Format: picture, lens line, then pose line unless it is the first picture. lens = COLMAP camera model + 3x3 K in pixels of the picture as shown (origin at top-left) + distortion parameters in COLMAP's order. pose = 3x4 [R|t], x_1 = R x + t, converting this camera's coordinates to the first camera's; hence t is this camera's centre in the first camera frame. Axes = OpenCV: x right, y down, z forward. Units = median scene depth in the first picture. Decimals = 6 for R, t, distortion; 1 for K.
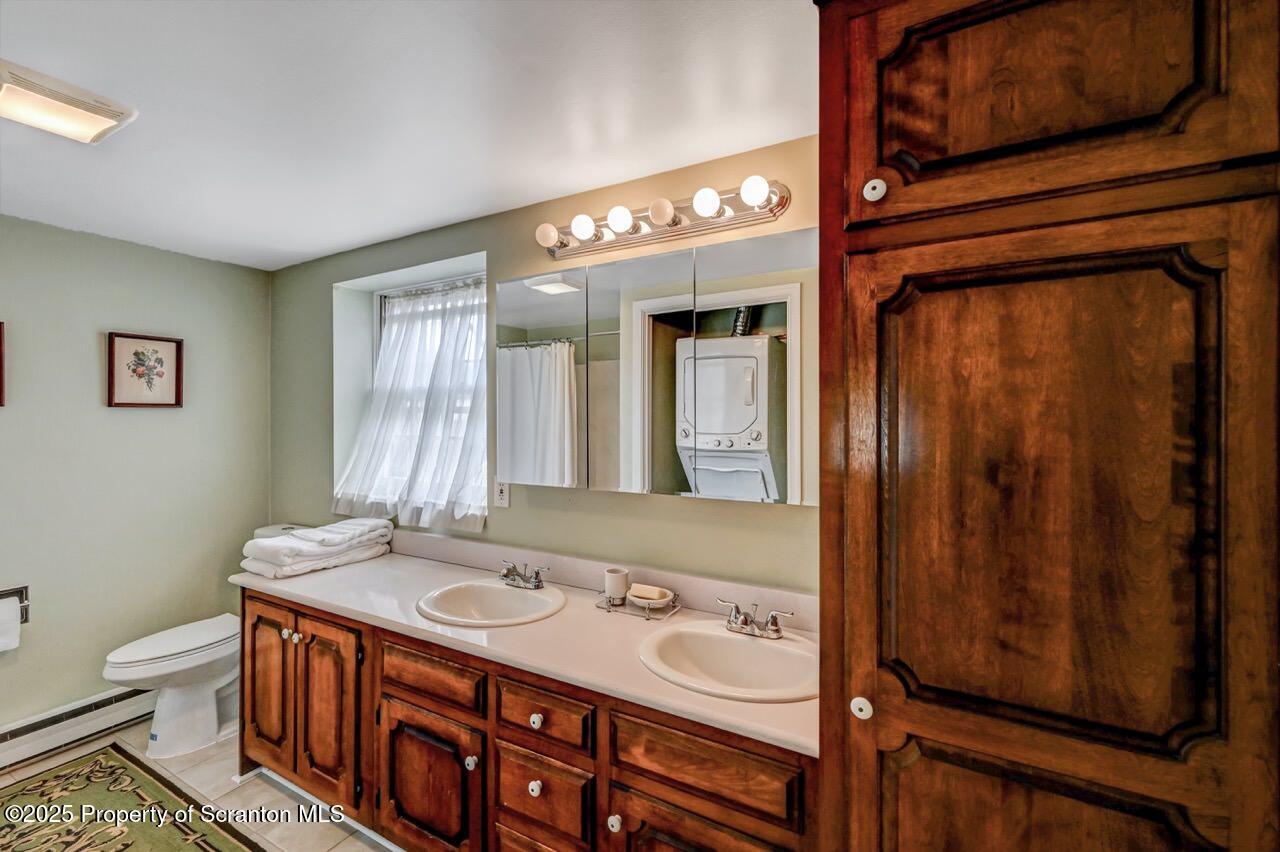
lens RADIAL K [[531.1, 0, 638.1], [0, 531.1, 419.6], [0, 0, 1]] dist [0.000387, -0.000040]
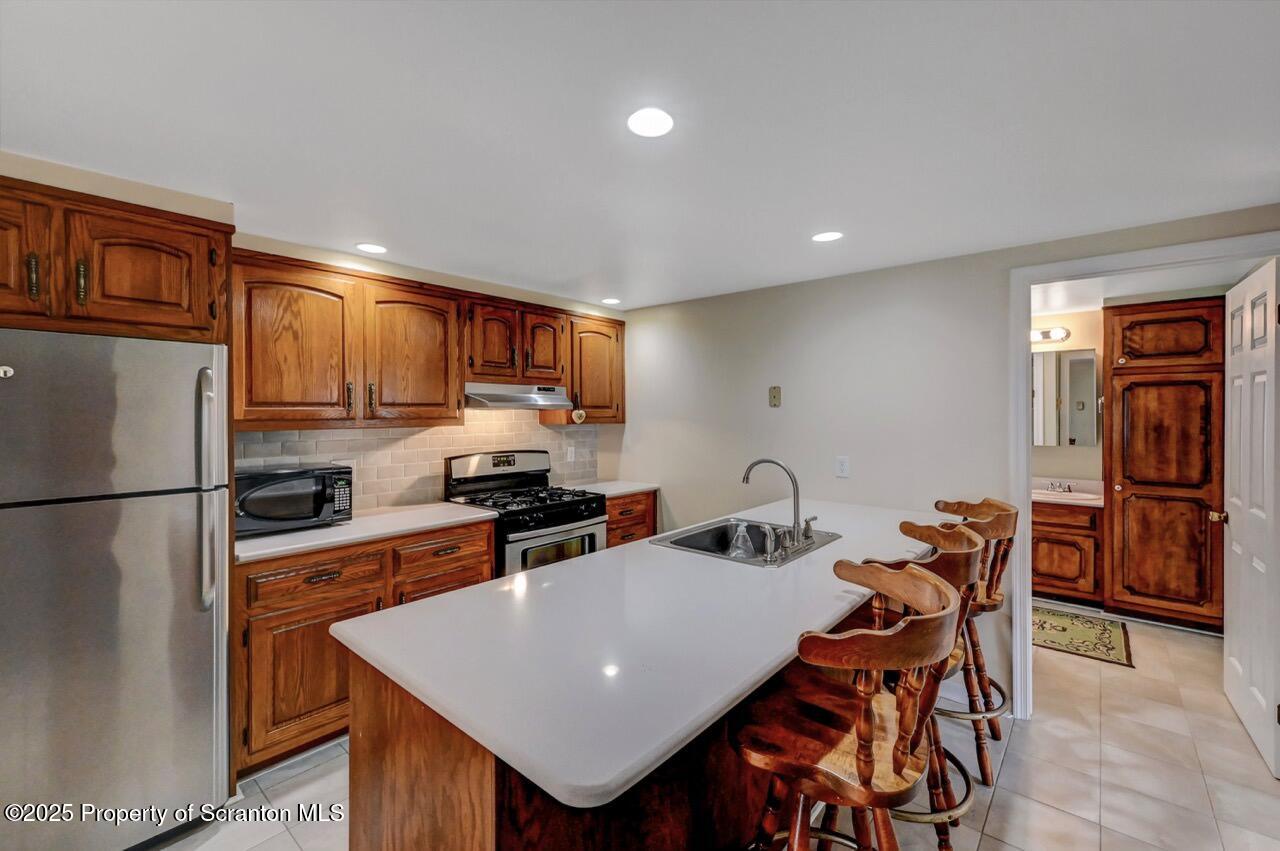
lens RADIAL K [[531.1, 0, 638.2], [0, 531.1, 413.6], [0, 0, 1]] dist [0.000387, -0.000040]
pose [[0.976882, -0.003109, -0.213757, -2.234479], [0.003538, 0.999992, 0.001622, -0.044357], [0.213750, -0.002341, 0.976886, -3.652269]]
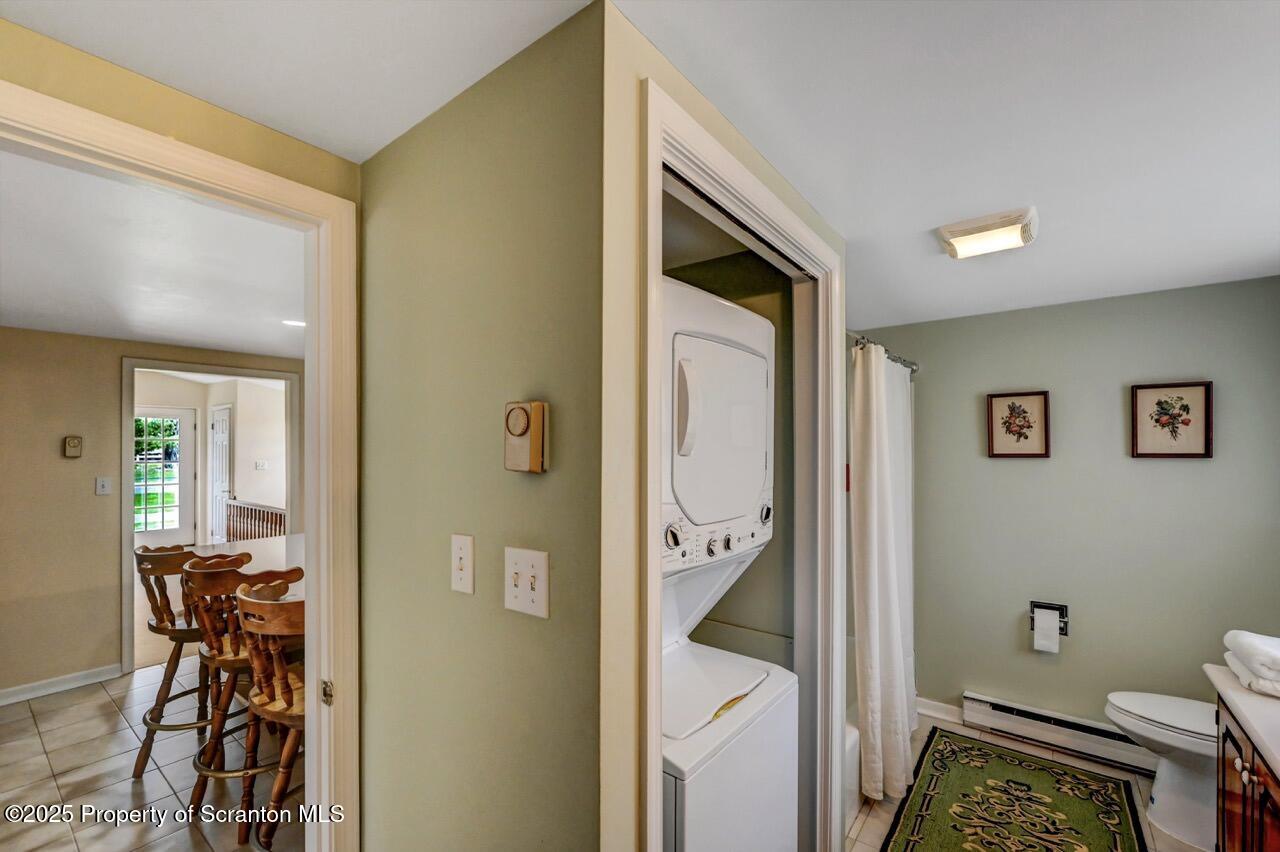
lens RADIAL K [[531.1, 0, 646.9], [0, 531.1, 451.9], [0, 0, 1]] dist [0.000387, -0.000040]
pose [[-0.134734, 0.005788, -0.990865, 0.558311], [-0.002326, 0.999978, 0.006157, -0.134931], [0.990879, 0.003134, -0.134717, 0.690423]]
